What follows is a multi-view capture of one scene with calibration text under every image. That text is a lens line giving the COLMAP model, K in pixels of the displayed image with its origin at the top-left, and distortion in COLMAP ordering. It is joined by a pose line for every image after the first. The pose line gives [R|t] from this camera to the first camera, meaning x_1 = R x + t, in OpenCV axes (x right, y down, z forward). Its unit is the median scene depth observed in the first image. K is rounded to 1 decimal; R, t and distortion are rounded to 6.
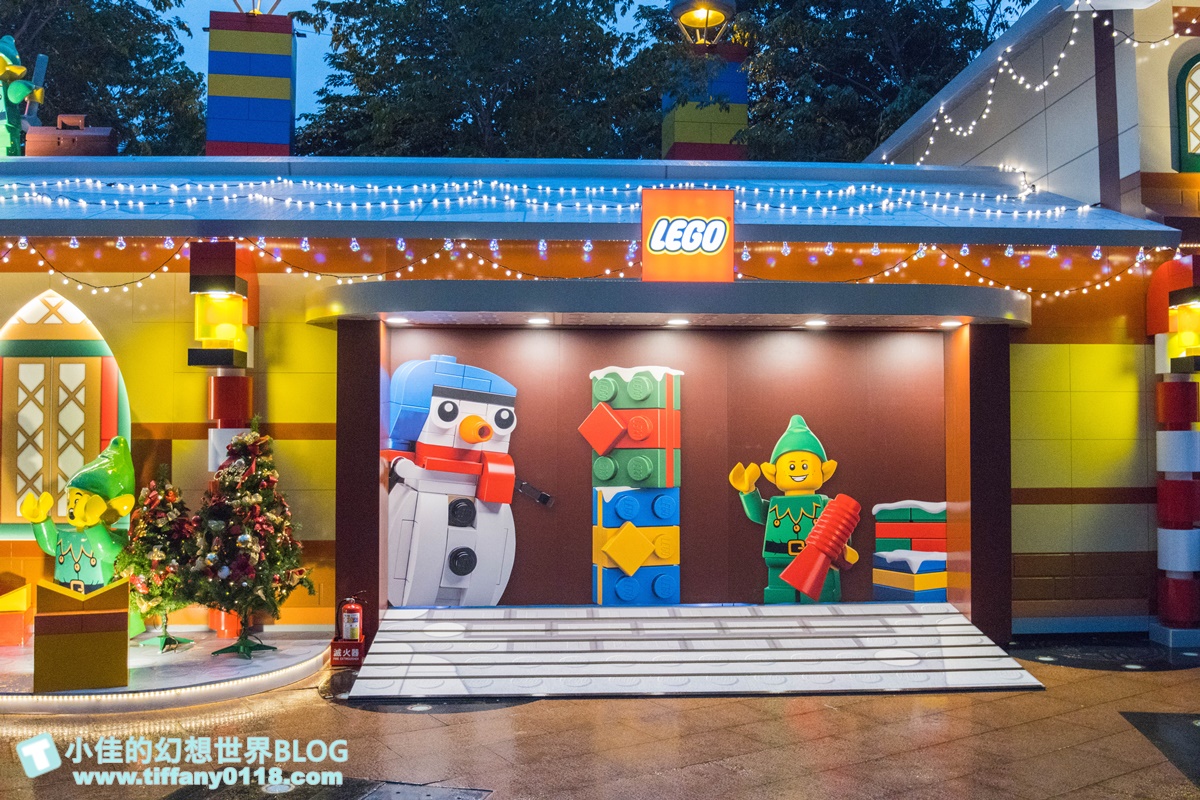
lens RADIAL K [[1064.6, 0, 599.3], [0, 1064.6, 400.0], [0, 0, 1]] dist [-0.049614, -0.007185]
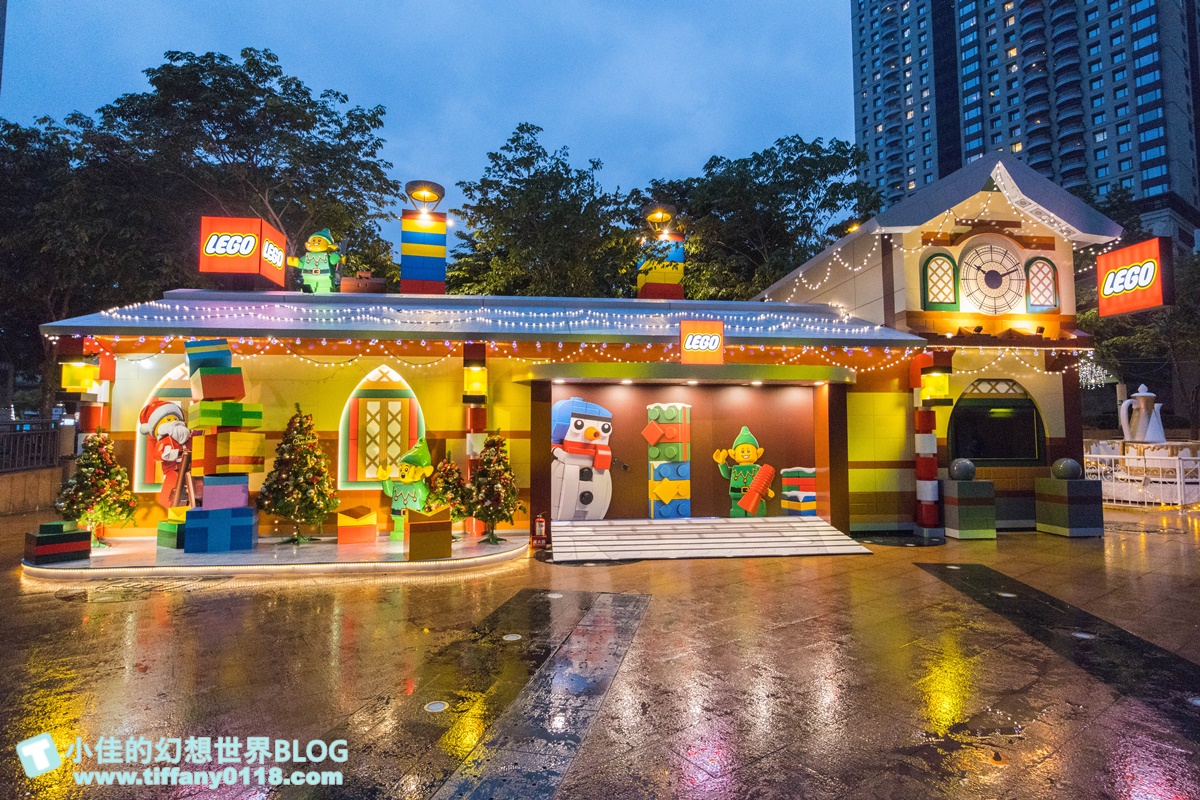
lens RADIAL K [[597.7, 0, 601.3], [0, 597.7, 402.9], [0, 0, 1]] dist [-0.005275, -0.001751]
pose [[0.998327, 0.001251, 0.057803, -0.171174], [-0.000053, 0.999785, -0.020716, -0.008099], [-0.057817, 0.020678, 0.998113, -0.165278]]
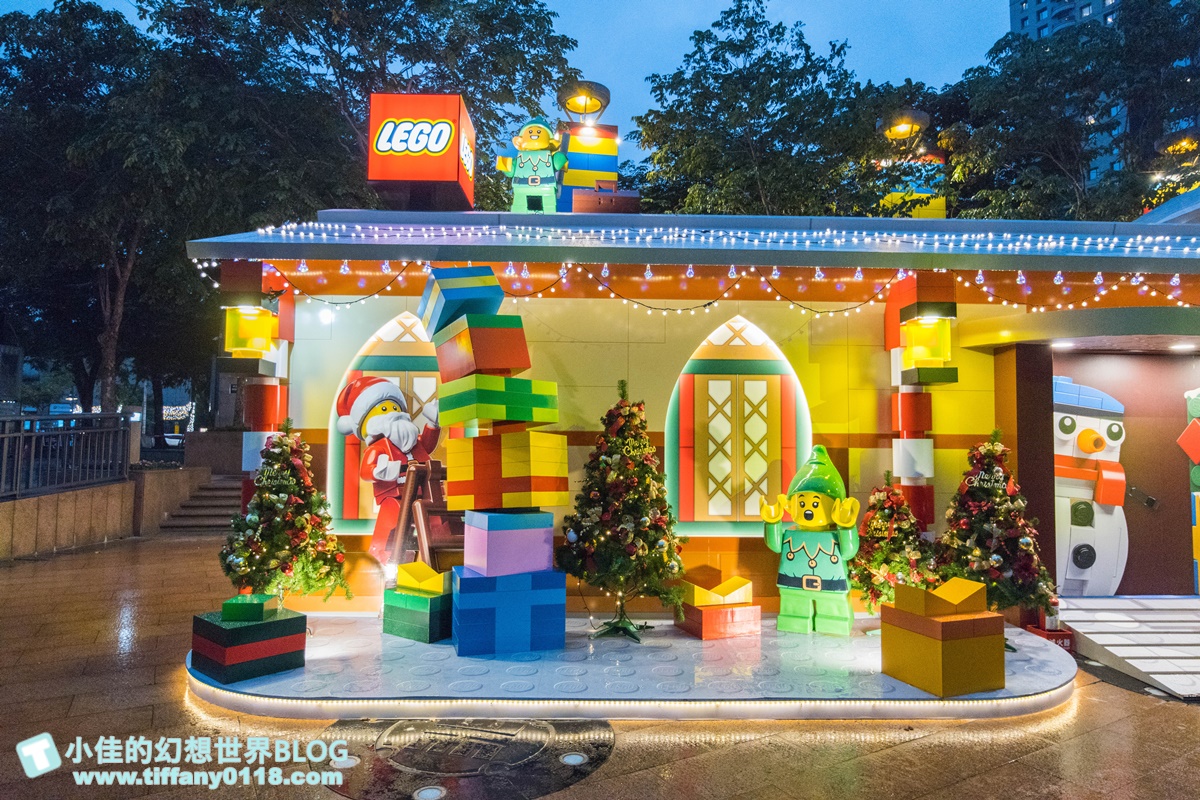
lens RADIAL K [[728.8, 0, 599.7], [0, 728.8, 399.3], [0, 0, 1]] dist [-0.005604, -0.004384]
pose [[0.999564, 0.007689, -0.028506, -0.644615], [-0.008361, 0.999688, -0.023534, 0.005522], [0.028316, 0.023762, 0.999317, 0.204389]]
